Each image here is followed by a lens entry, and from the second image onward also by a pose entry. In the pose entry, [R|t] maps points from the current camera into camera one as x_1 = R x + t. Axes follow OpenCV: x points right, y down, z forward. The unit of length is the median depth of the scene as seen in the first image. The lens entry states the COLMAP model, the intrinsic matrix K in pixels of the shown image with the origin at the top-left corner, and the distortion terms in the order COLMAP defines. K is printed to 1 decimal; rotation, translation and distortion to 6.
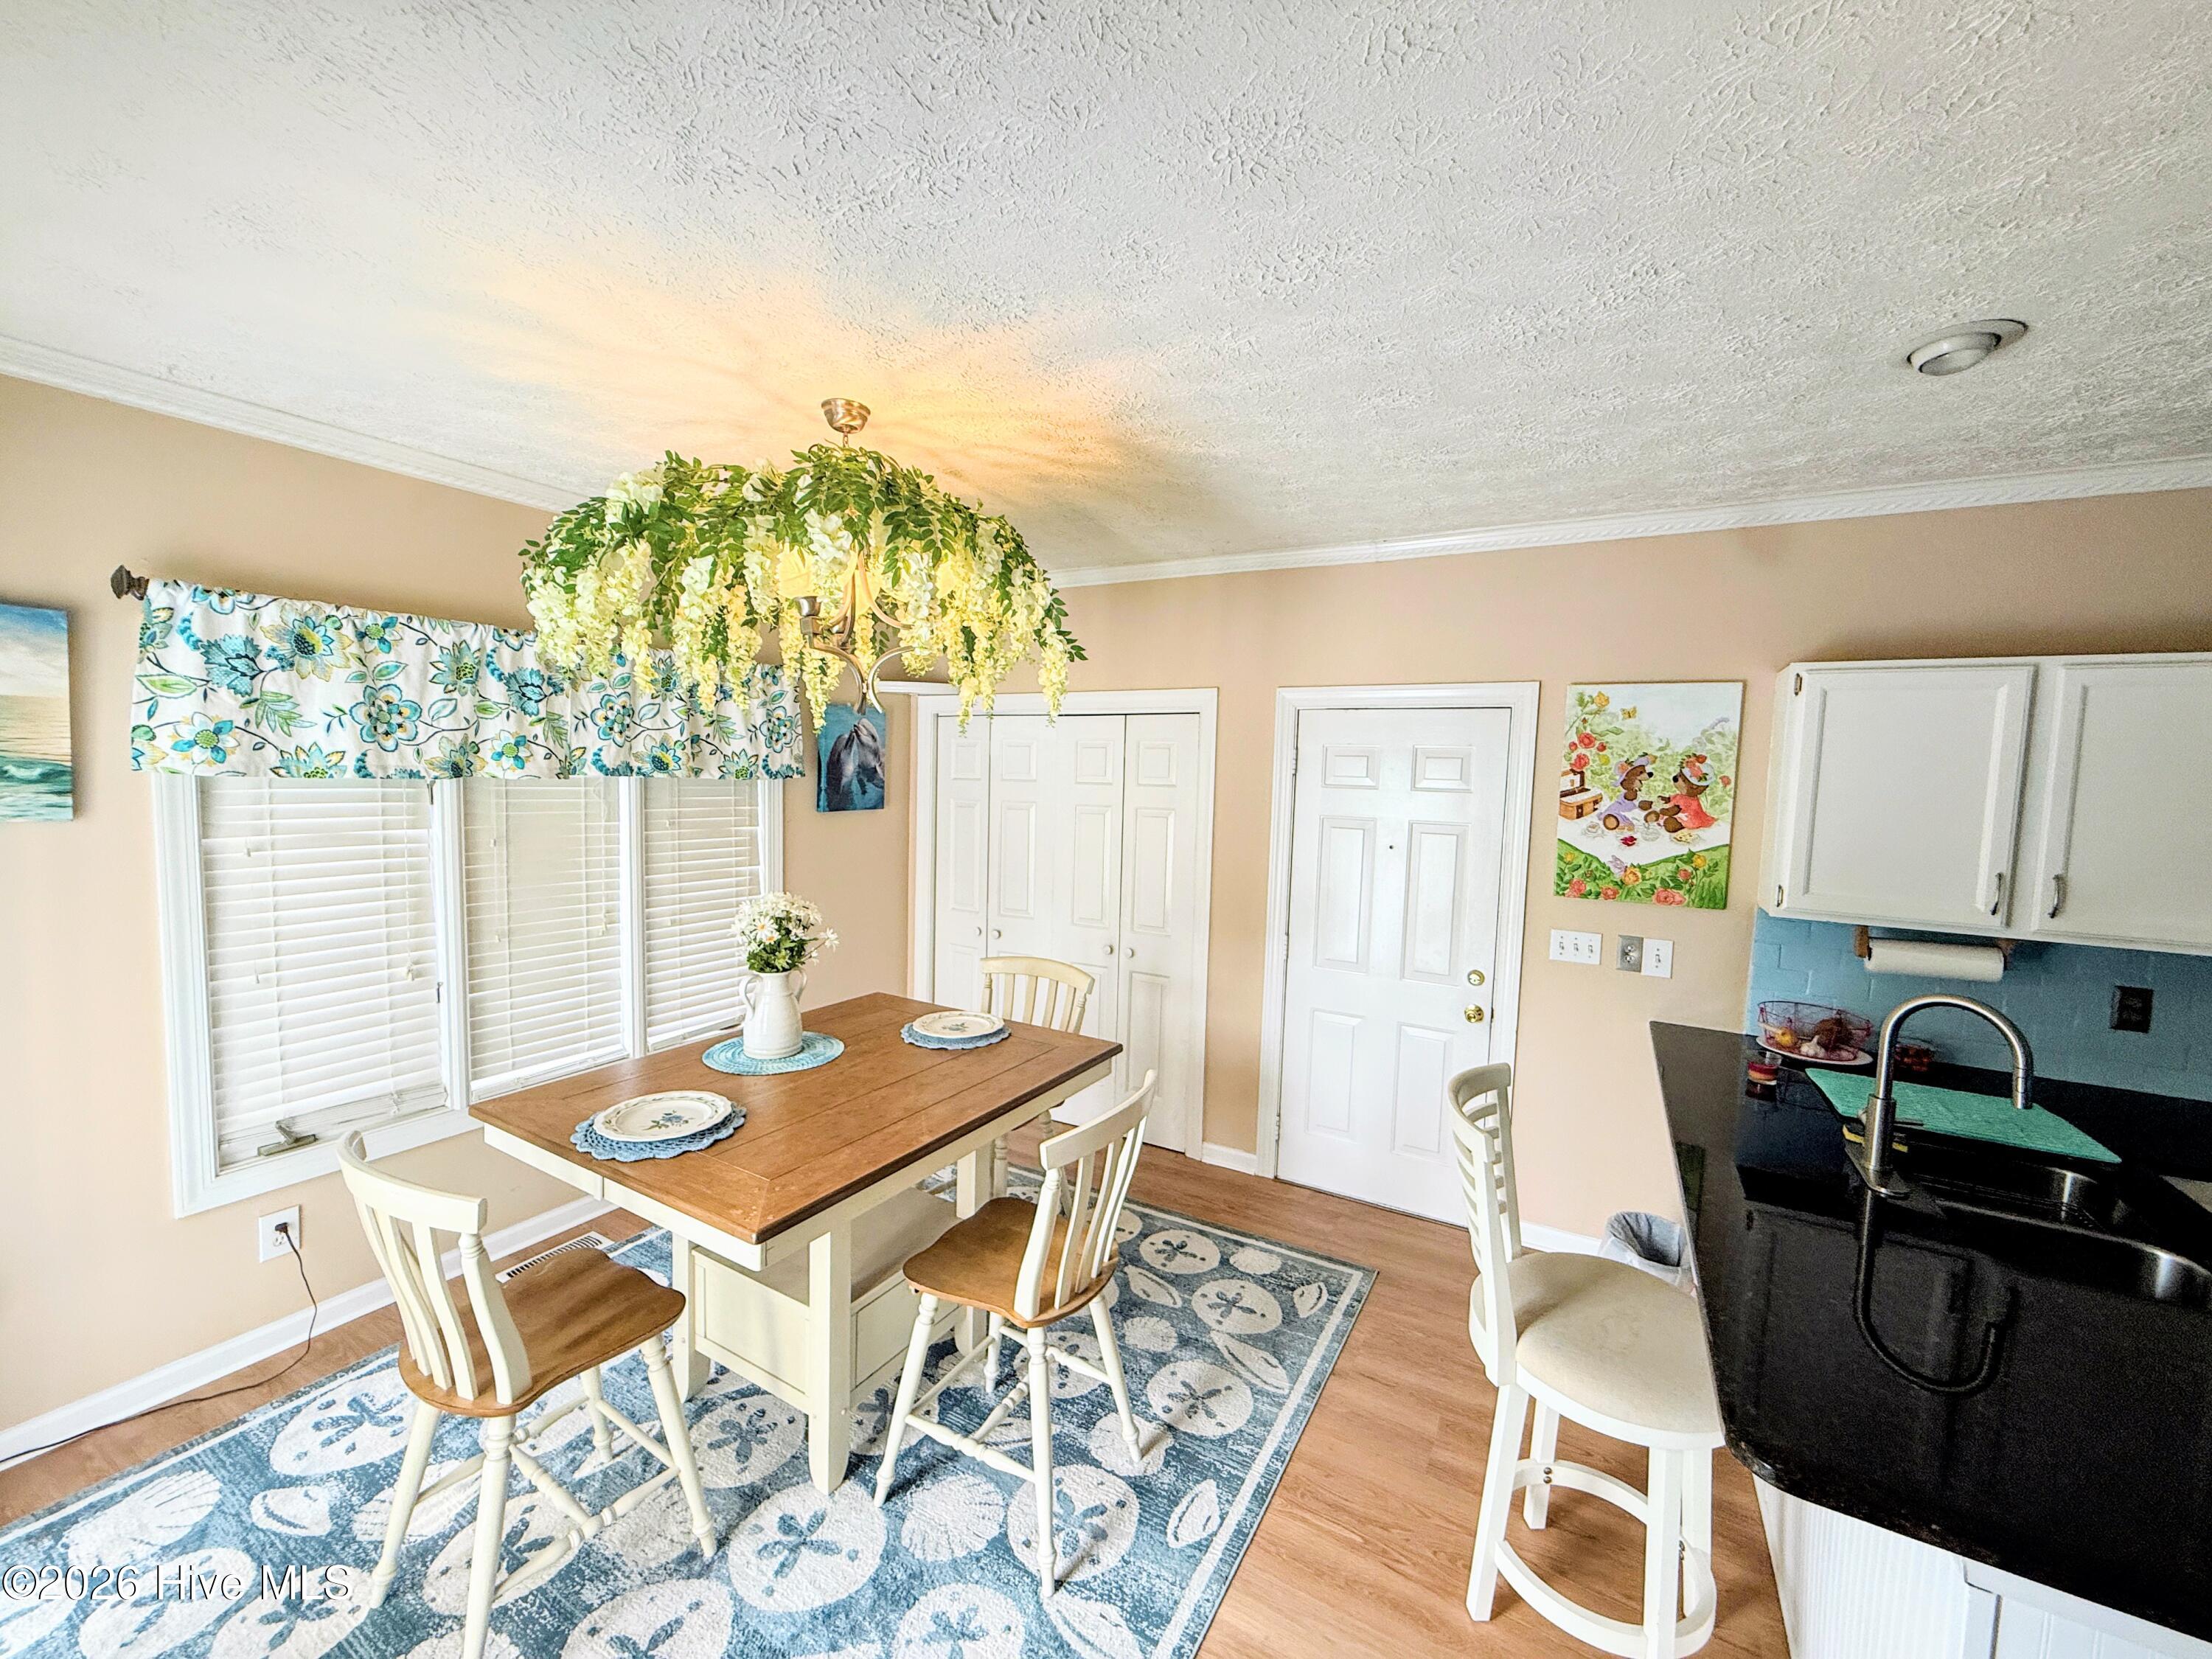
lens RADIAL K [[885.6, 0, 1097.5], [0, 885.6, 829.5], [0, 0, 1]] dist [0.001391, -0.000599]
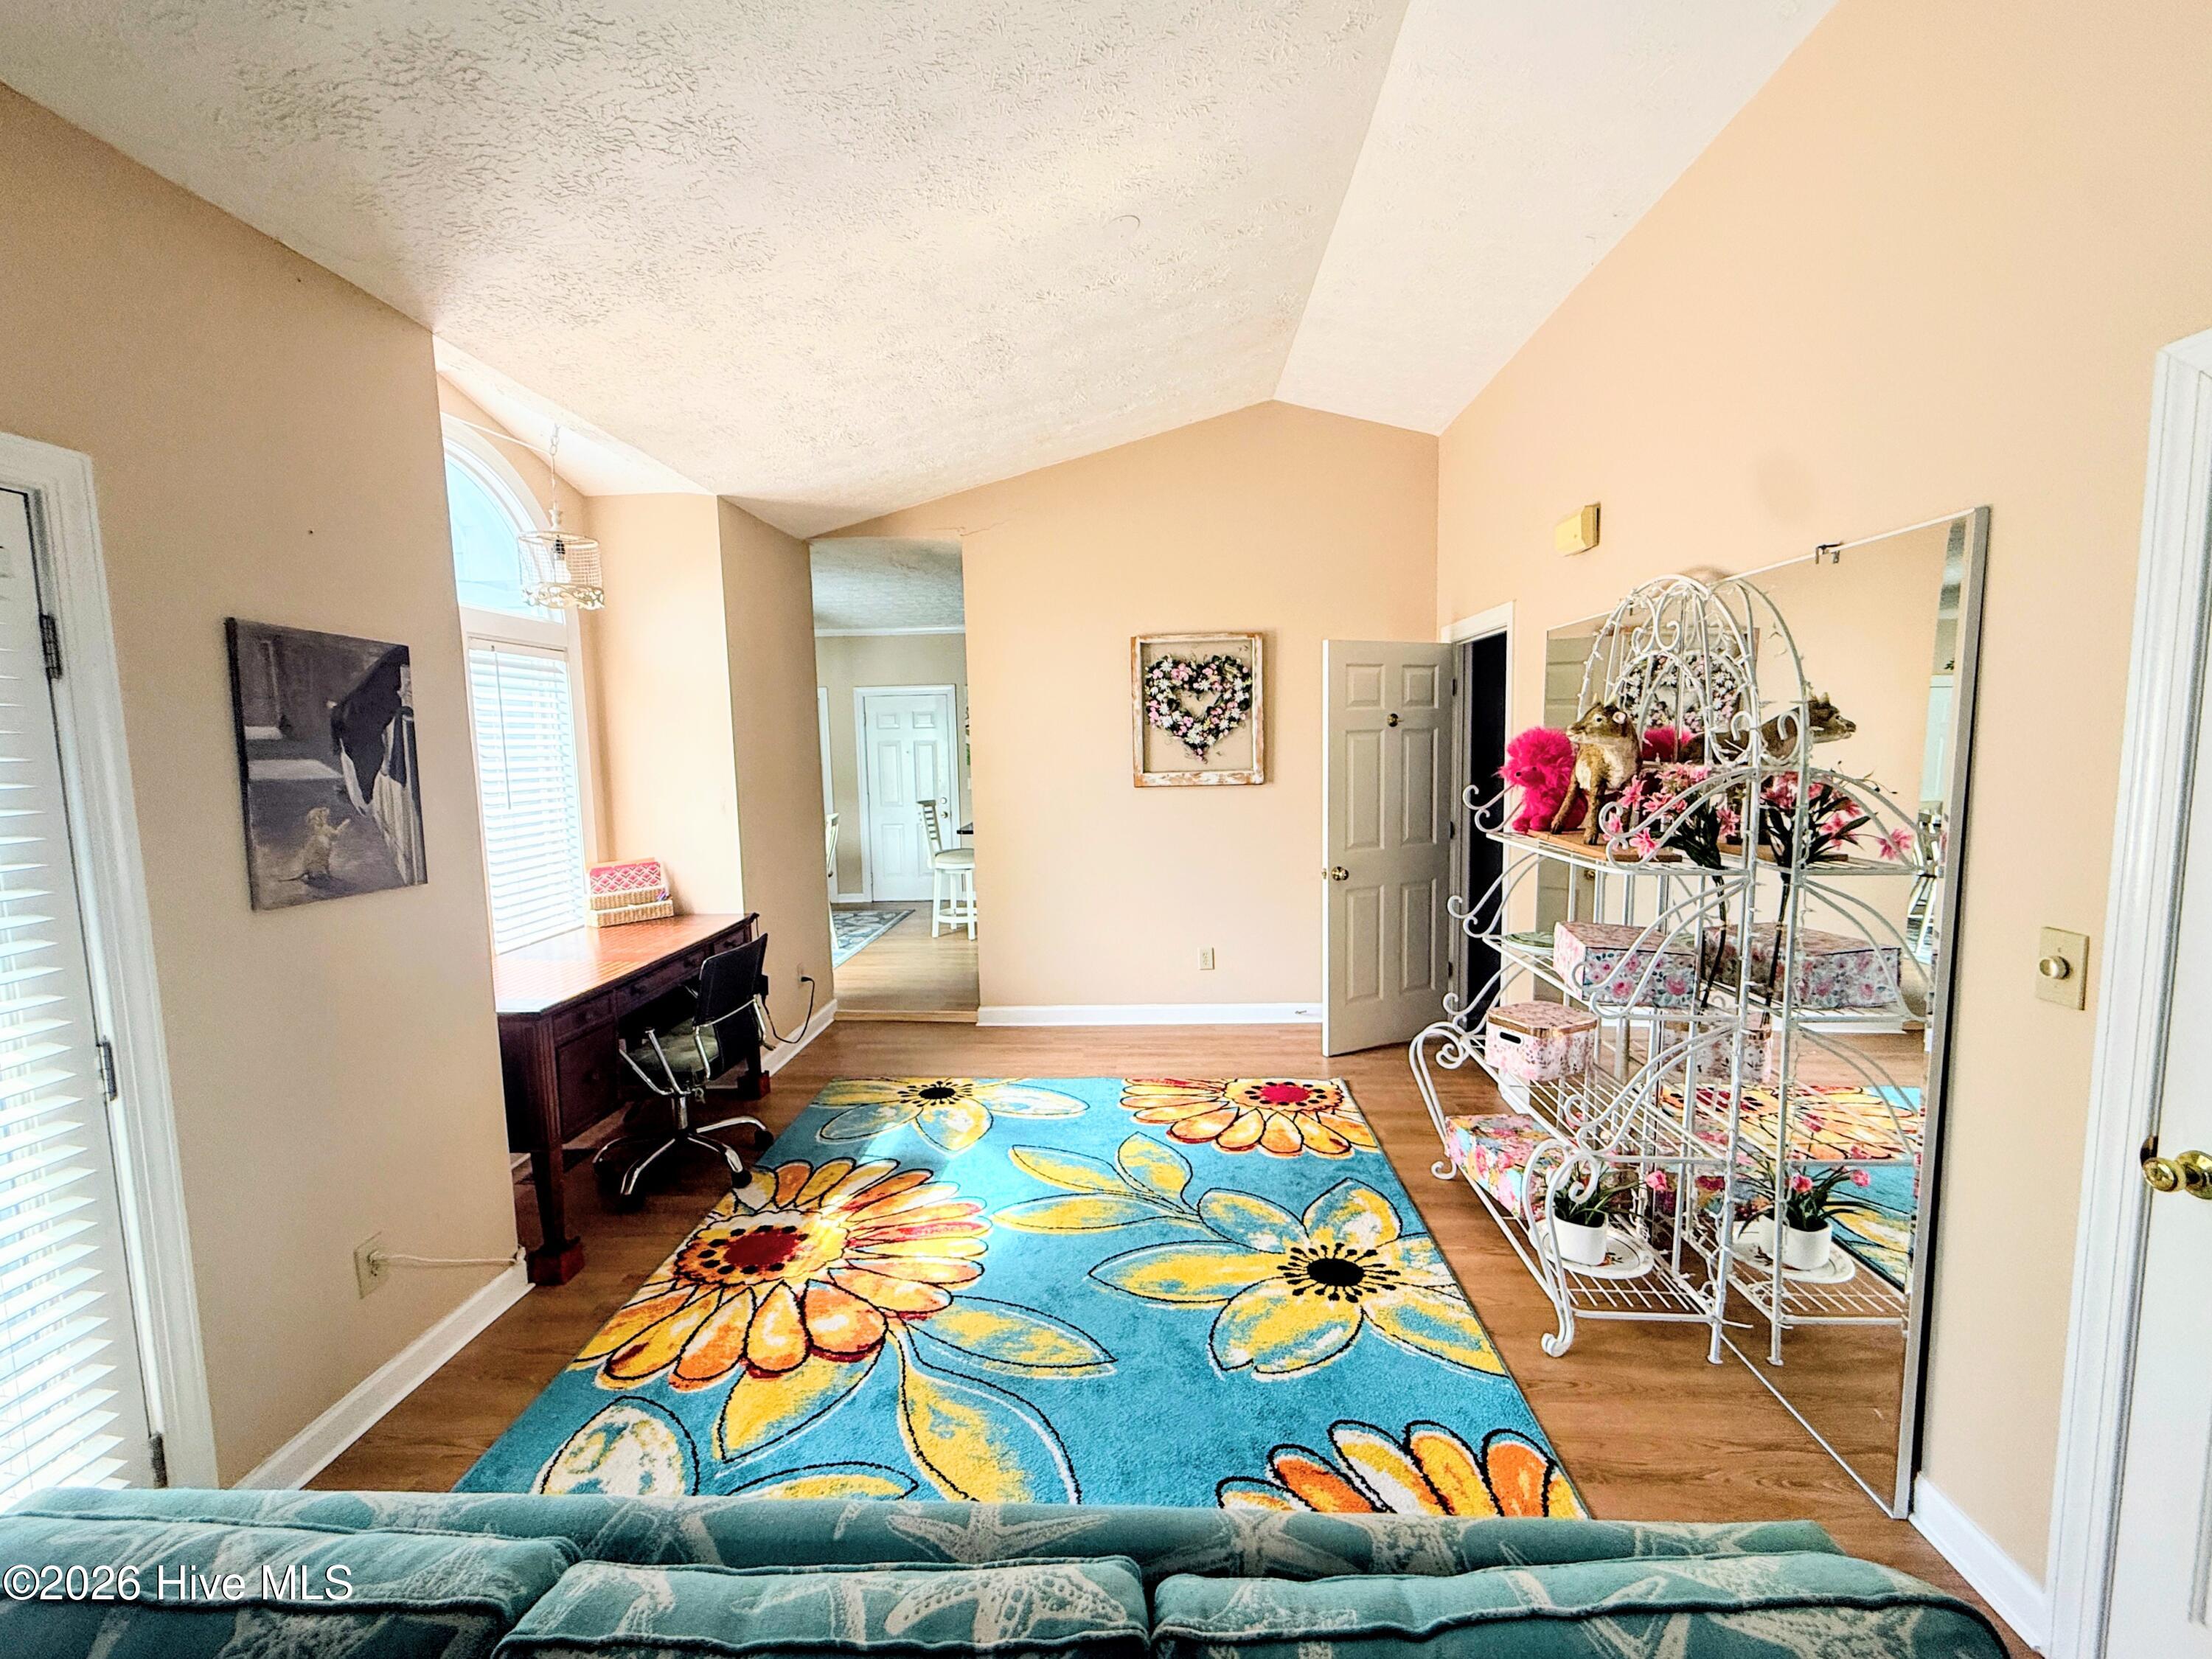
lens RADIAL K [[885.6, 0, 1092.7], [0, 885.6, 829.5], [0, 0, 1]] dist [0.001391, -0.000599]
pose [[0.883884, -0.094864, 0.457984, -0.425630], [0.083742, 0.995490, 0.044583, 0.194943], [-0.460148, -0.001054, 0.887842, -1.665664]]
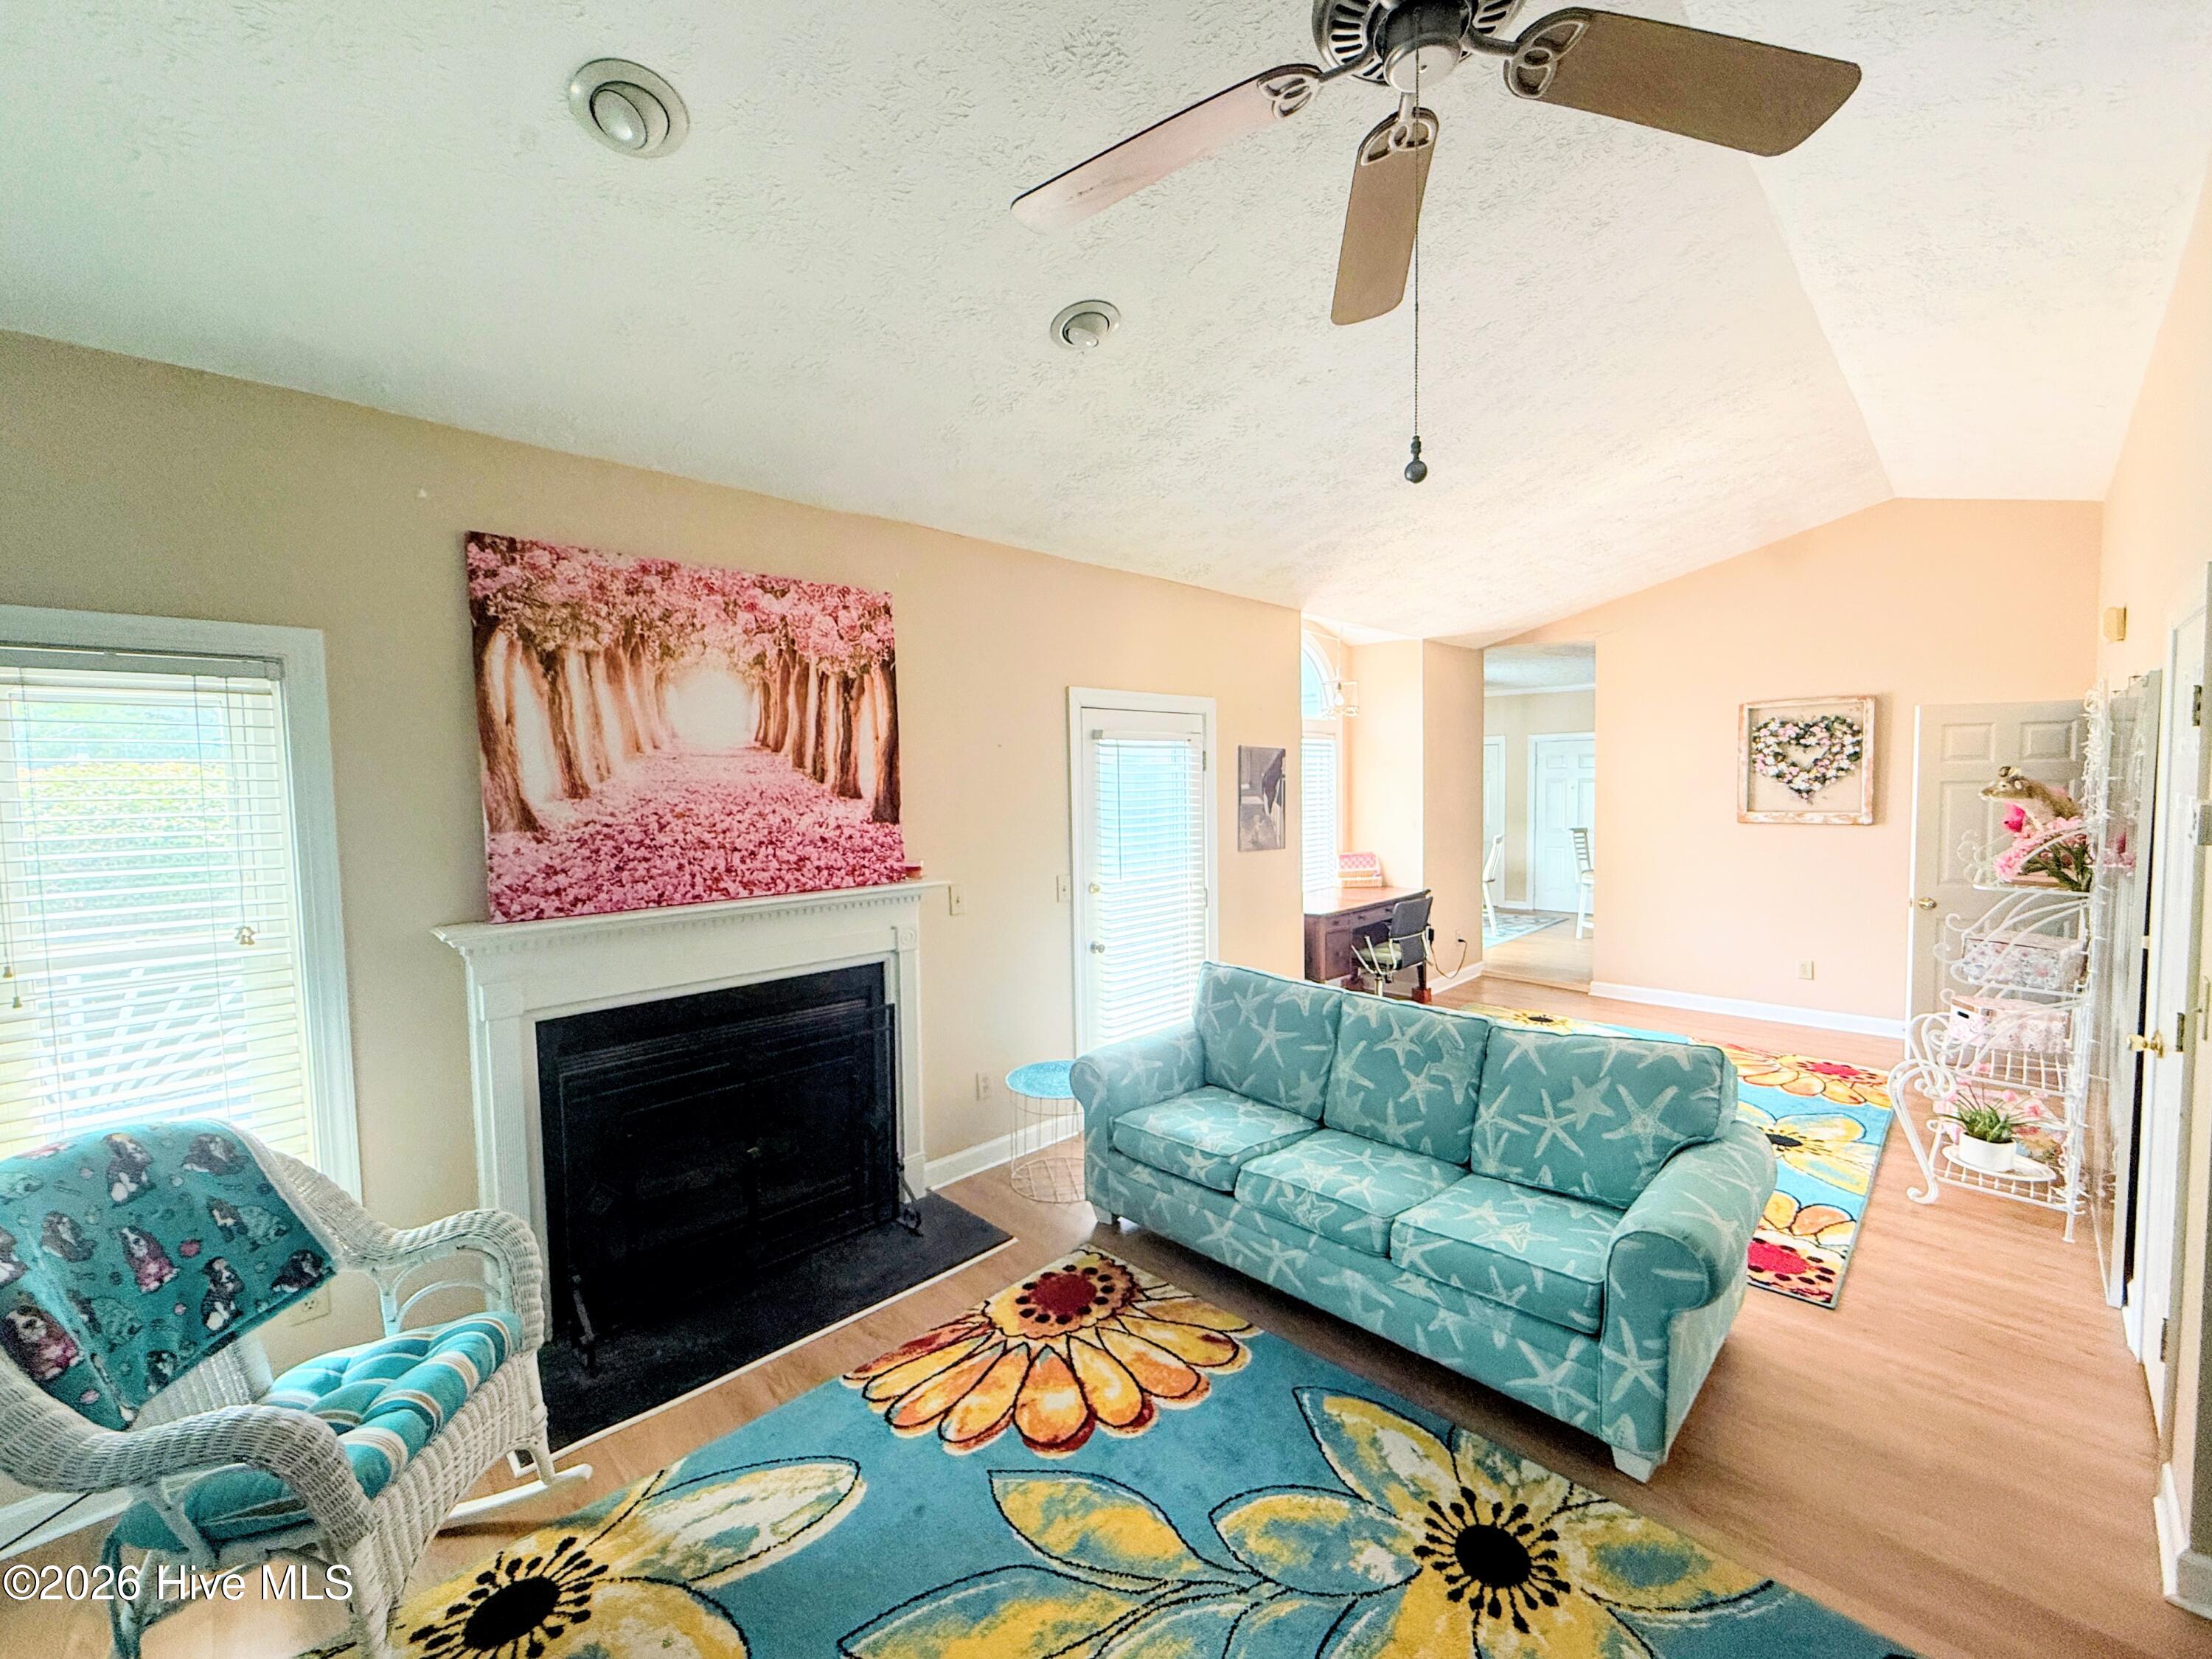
lens RADIAL K [[885.6, 0, 1089.4], [0, 885.6, 830.5], [0, 0, 1]] dist [0.001391, -0.000599]
pose [[0.961075, -0.032074, -0.274420, -0.499559], [0.025928, 0.999326, -0.025992, 0.241306], [0.275068, 0.017865, 0.961259, -2.993200]]
